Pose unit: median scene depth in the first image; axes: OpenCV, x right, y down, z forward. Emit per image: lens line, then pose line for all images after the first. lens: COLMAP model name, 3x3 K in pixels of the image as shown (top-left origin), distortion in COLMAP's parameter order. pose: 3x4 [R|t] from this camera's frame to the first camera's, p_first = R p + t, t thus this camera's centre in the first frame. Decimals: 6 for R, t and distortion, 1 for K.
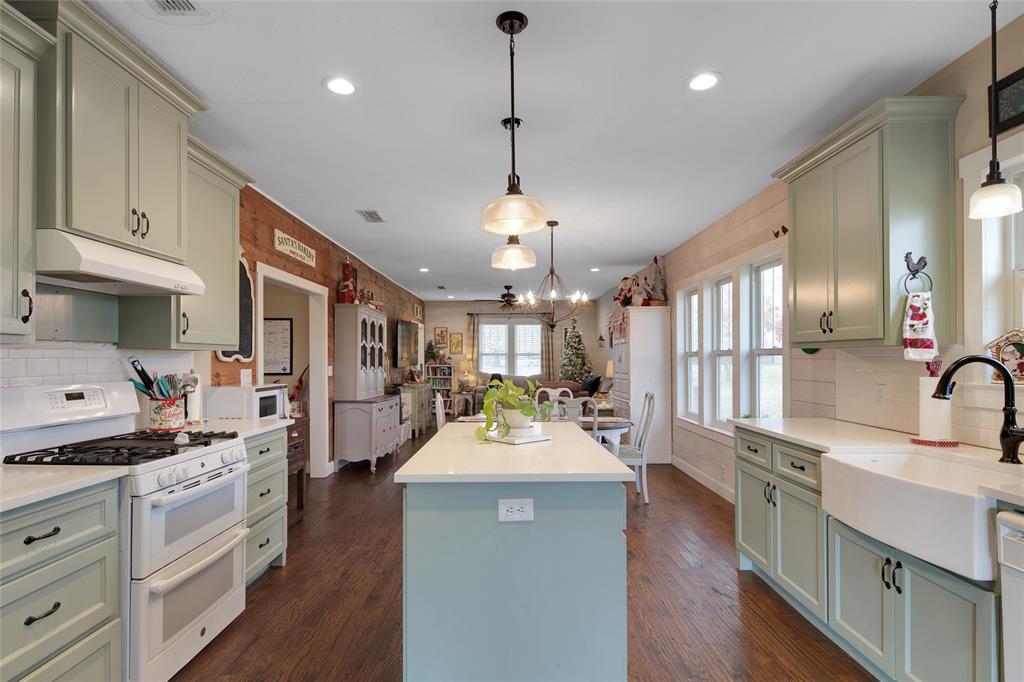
lens RADIAL K [[503.2, 0, 503.7], [0, 503.2, 357.1], [0, 0, 1]] dist [-0.004366, -0.000557]
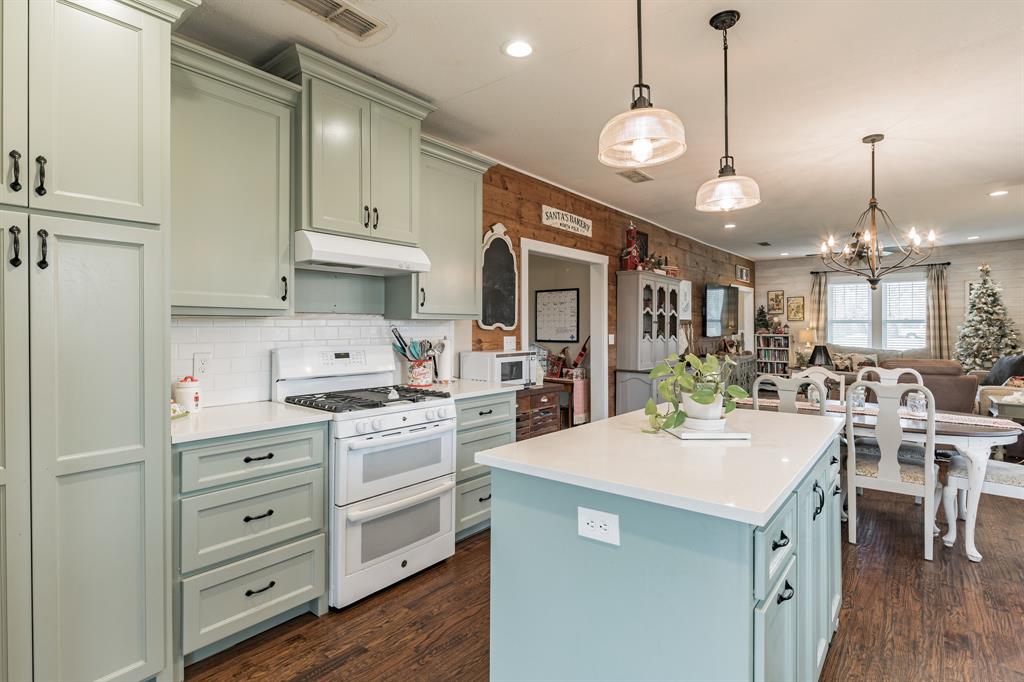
lens RADIAL K [[500.9, 0, 510.4], [0, 500.9, 326.5], [0, 0, 1]] dist [0.004438, -0.003620]
pose [[0.777910, -0.000566, -0.628375, 0.181751], [0.001900, 0.999997, 0.001453, 0.000689], [0.628373, -0.002324, 0.777909, 0.149145]]
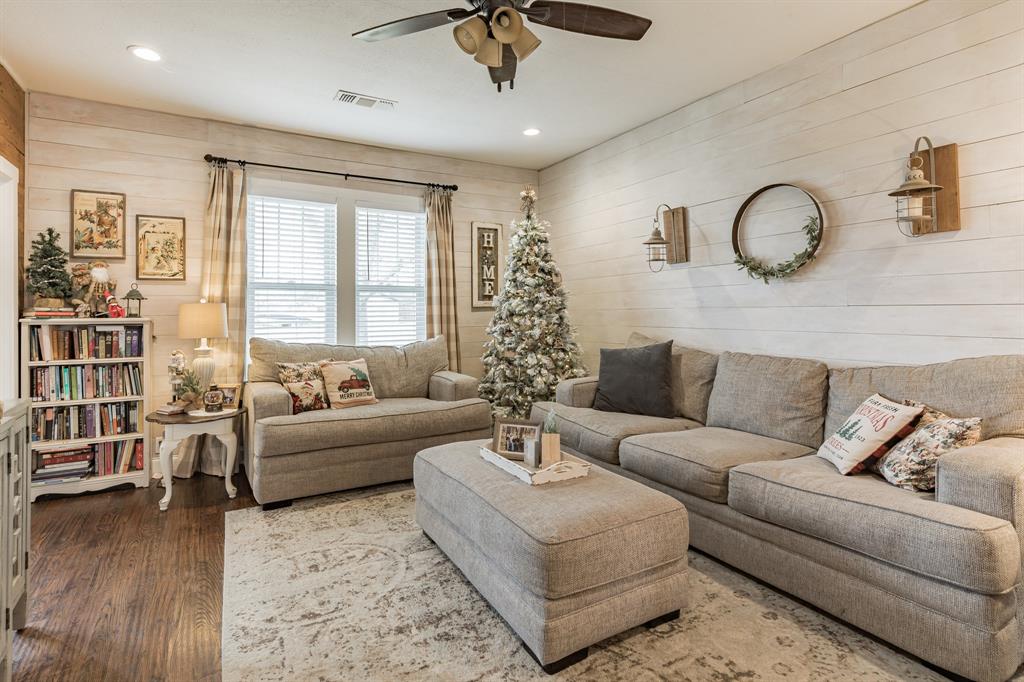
lens RADIAL K [[500.9, 0, 508.7], [0, 500.9, 302.8], [0, 0, 1]] dist [0.004438, -0.003620]
pose [[0.852949, 0.006774, 0.521951, -0.217452], [0.009114, 0.999570, -0.027867, 0.049663], [-0.521915, 0.028526, 0.852520, 1.870041]]
